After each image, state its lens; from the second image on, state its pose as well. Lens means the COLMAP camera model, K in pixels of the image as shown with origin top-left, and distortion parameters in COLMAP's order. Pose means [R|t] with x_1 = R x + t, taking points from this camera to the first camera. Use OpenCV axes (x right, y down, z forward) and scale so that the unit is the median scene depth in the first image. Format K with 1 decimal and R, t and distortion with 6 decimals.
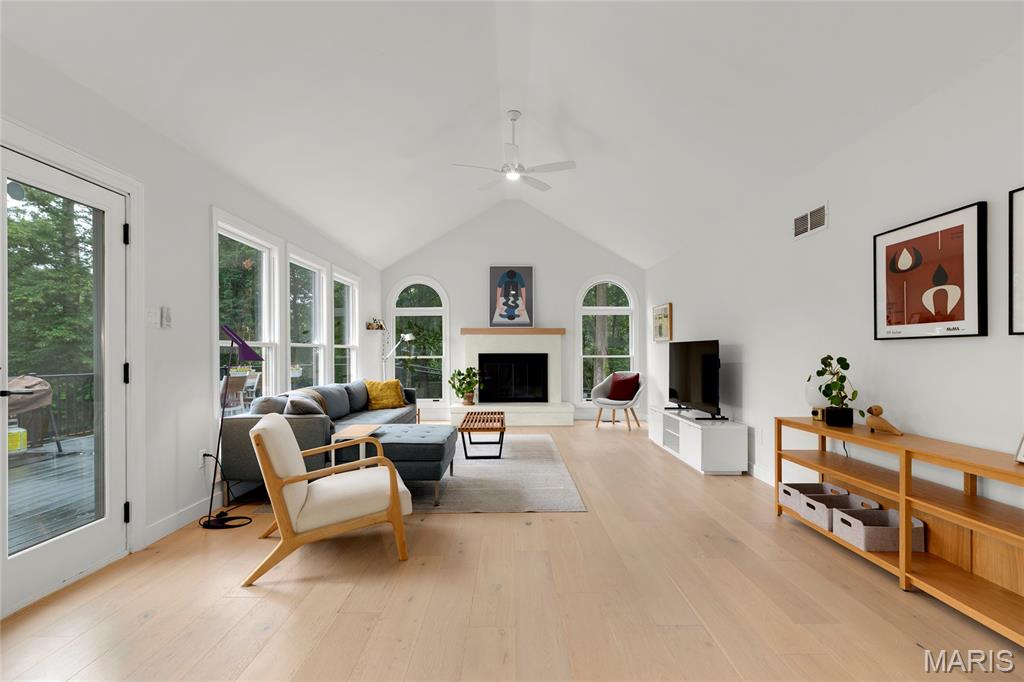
lens RADIAL K [[463.6, 0, 512.2], [0, 463.6, 351.2], [0, 0, 1]] dist [0.001098, 0.001035]
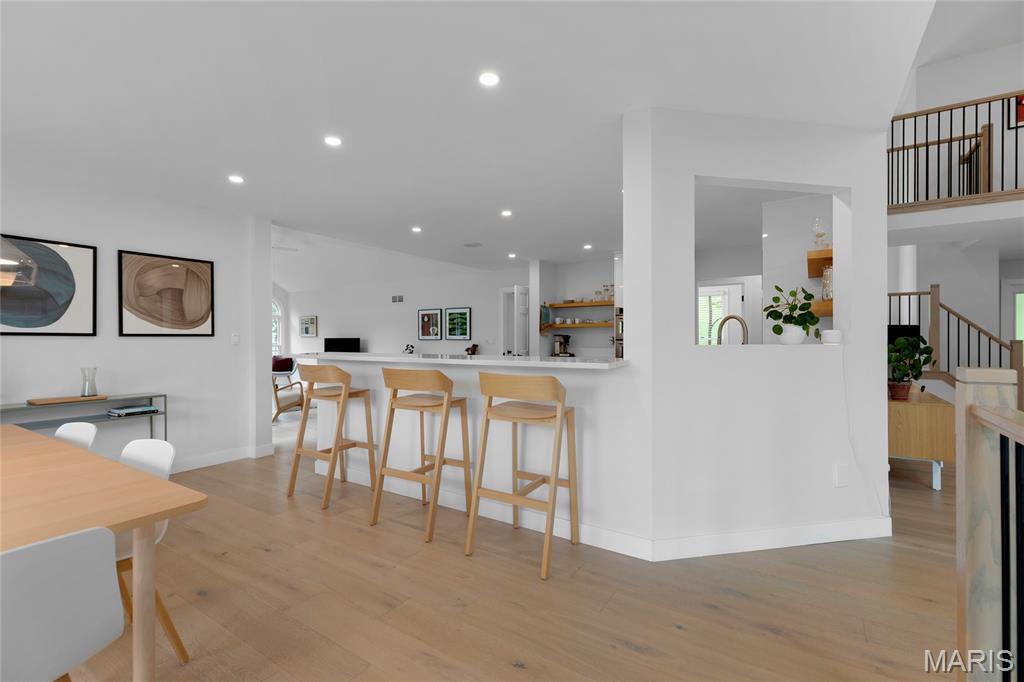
lens RADIAL K [[463.6, 0, 506.8], [0, 463.6, 337.7], [0, 0, 1]] dist [0.001098, 0.001035]
pose [[0.558669, -0.000251, 0.829391, -1.414472], [0.001305, 0.999999, -0.000577, -0.030064], [-0.829390, 0.001404, 0.558669, -1.220328]]
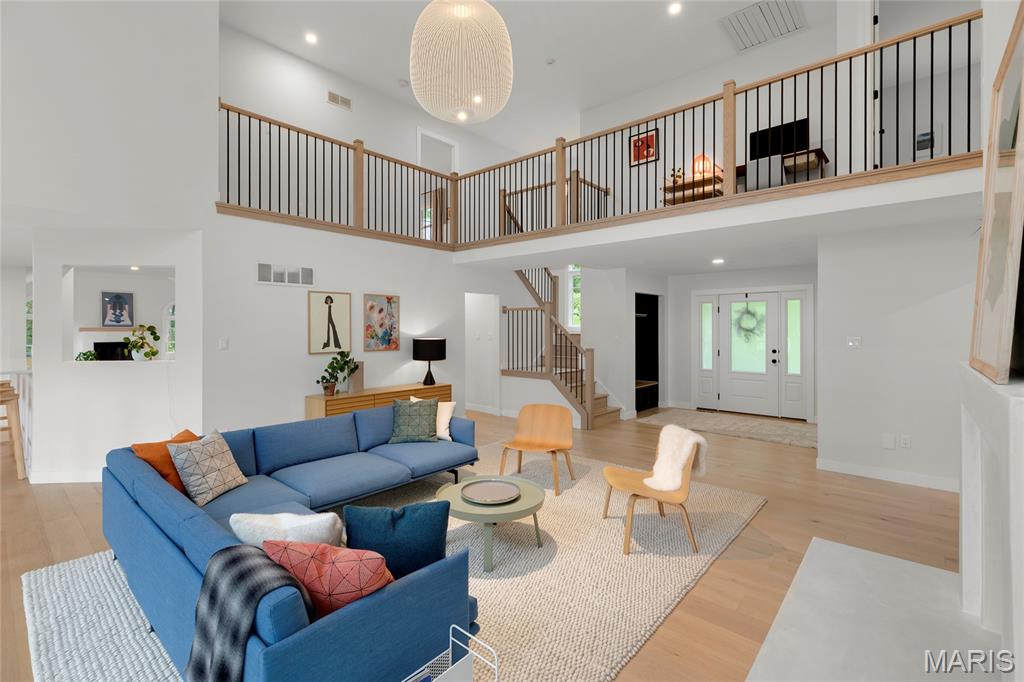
lens RADIAL K [[463.6, 0, 511.8], [0, 463.6, 330.8], [0, 0, 1]] dist [0.001098, 0.001035]
pose [[0.672326, -0.001434, 0.740253, -0.708402], [-0.001148, 0.999995, 0.002980, -0.105573], [-0.740254, -0.002853, 0.672321, -3.034125]]
